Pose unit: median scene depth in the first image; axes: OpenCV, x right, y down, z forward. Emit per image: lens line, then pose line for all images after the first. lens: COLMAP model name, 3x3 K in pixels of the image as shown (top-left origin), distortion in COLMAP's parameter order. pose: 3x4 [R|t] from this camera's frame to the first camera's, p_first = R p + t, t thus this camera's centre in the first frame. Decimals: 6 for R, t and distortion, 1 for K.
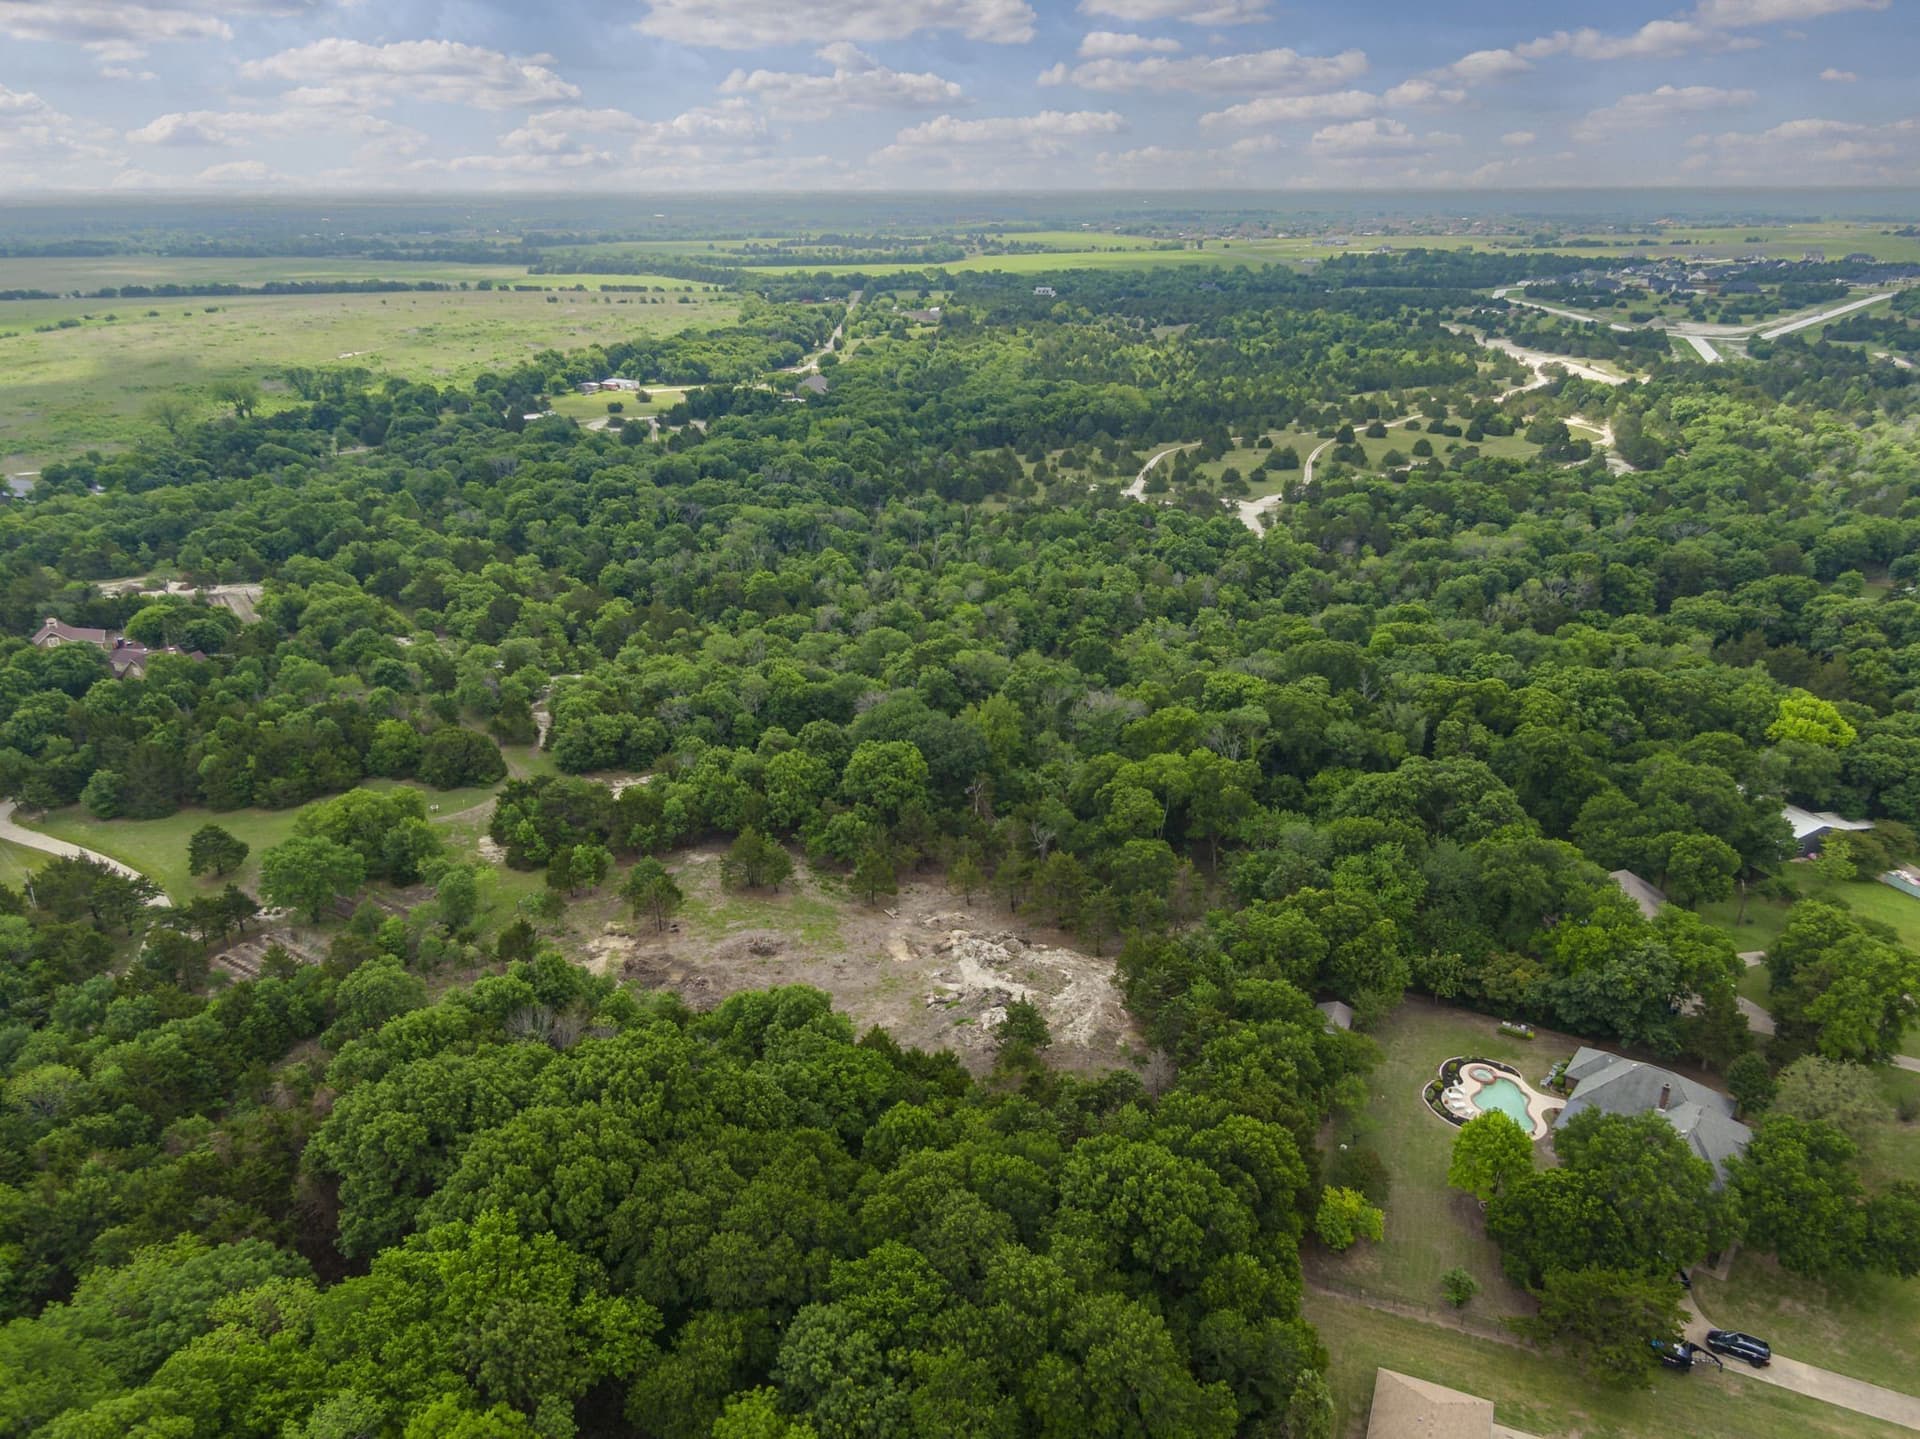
lens RADIAL K [[1374.8, 0, 960.0], [0, 1374.8, 719.5], [0, 0, 1]] dist [0.048135, -0.049644]
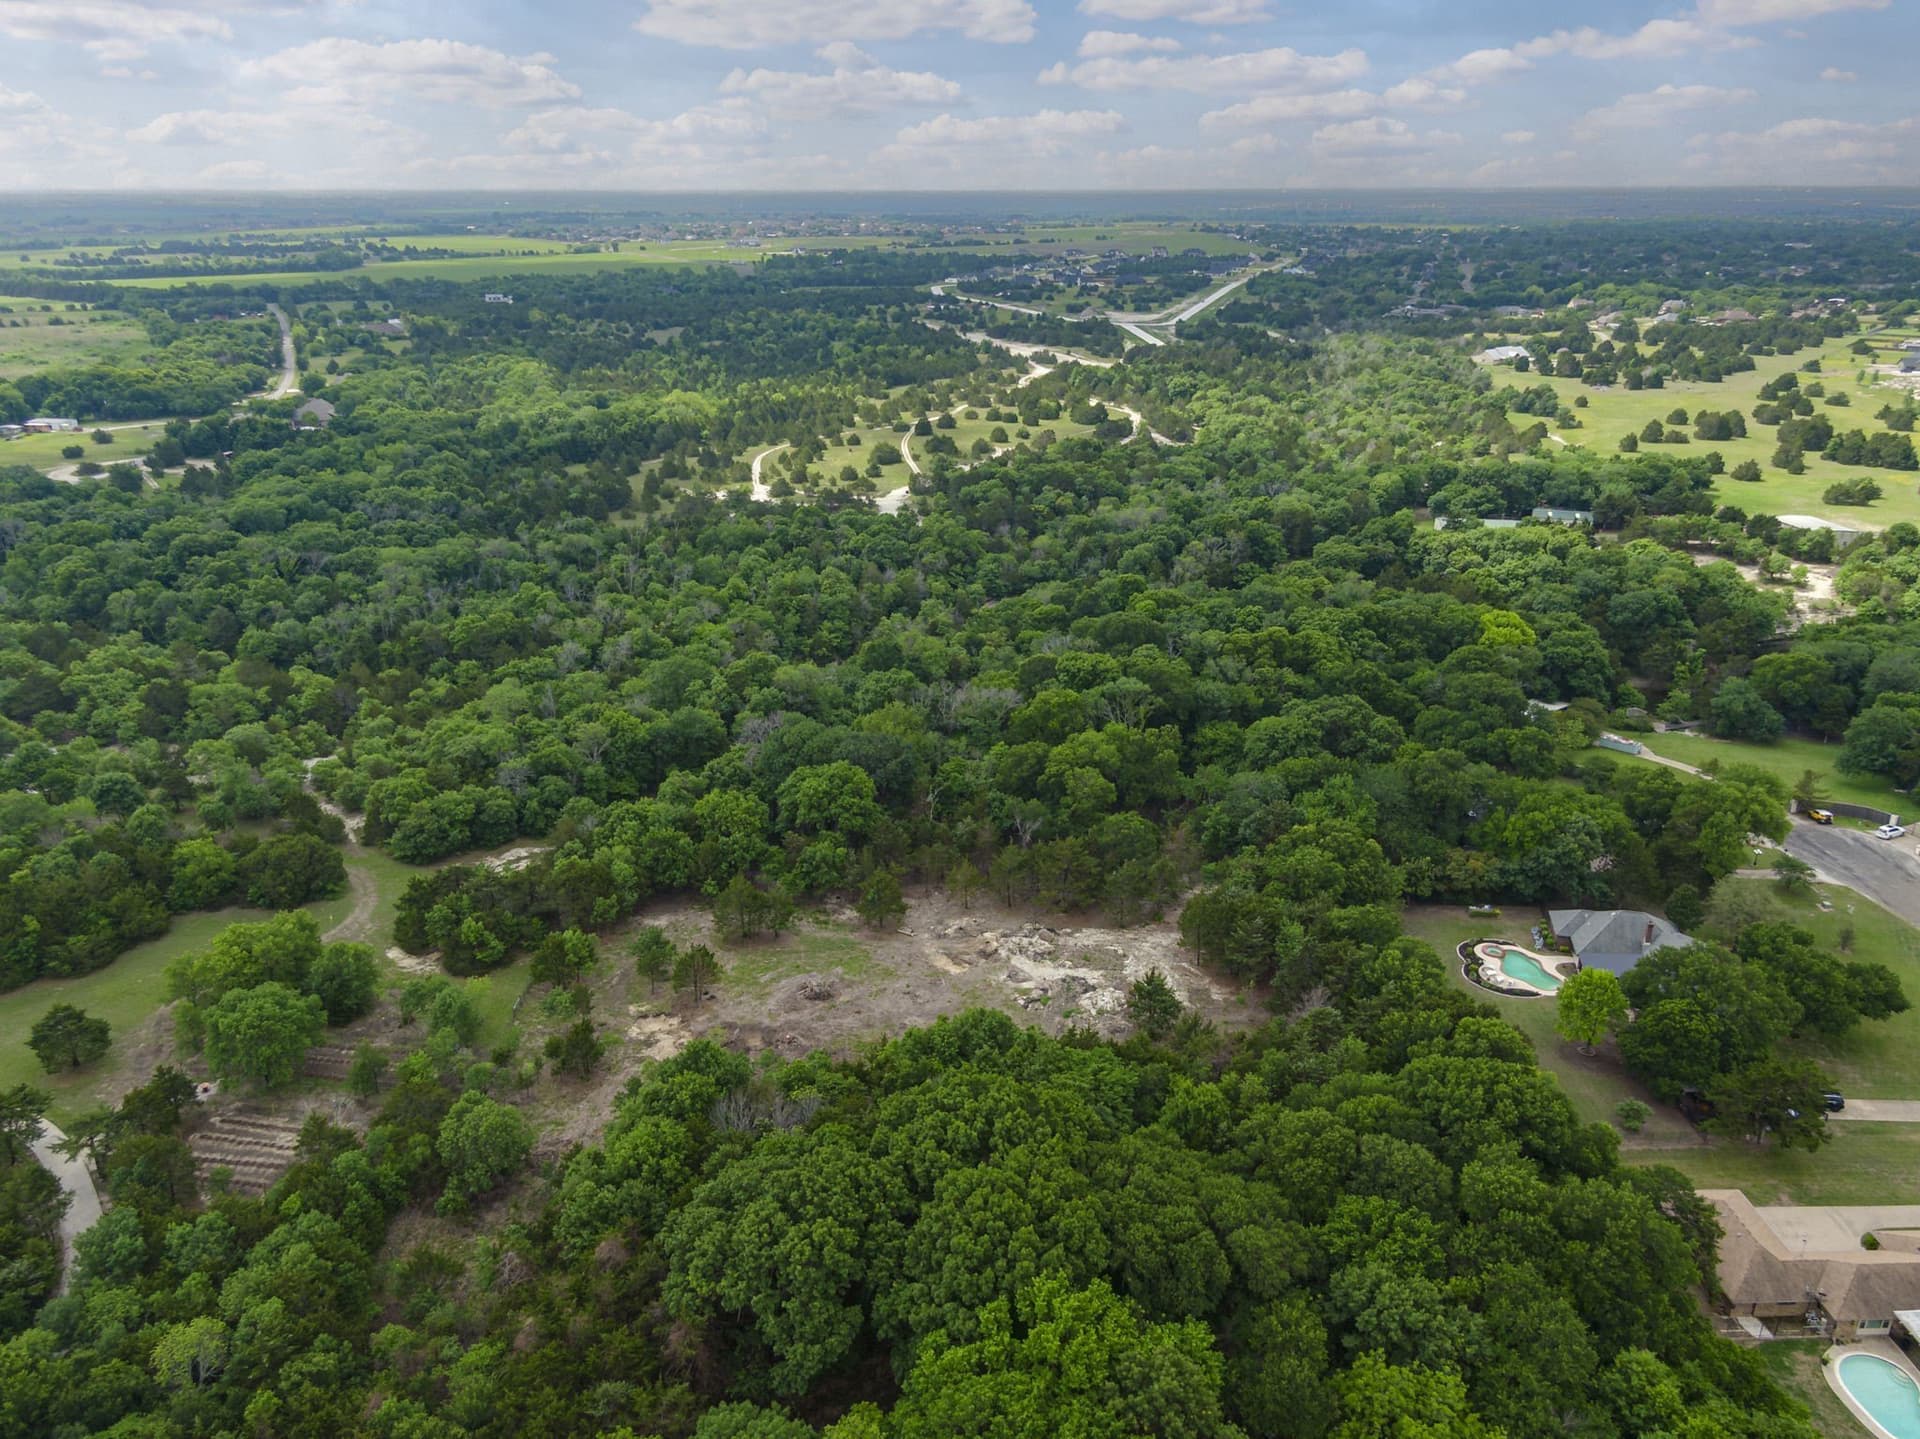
lens RADIAL K [[1355.2, 0, 966.0], [0, 1355.2, 764.4], [0, 0, 1]] dist [0.046004, -0.048700]
pose [[0.909275, -0.162260, 0.383262, -0.292745], [0.150027, 0.986747, 0.061822, -0.025304], [-0.388214, 0.001287, 0.921568, 0.069830]]
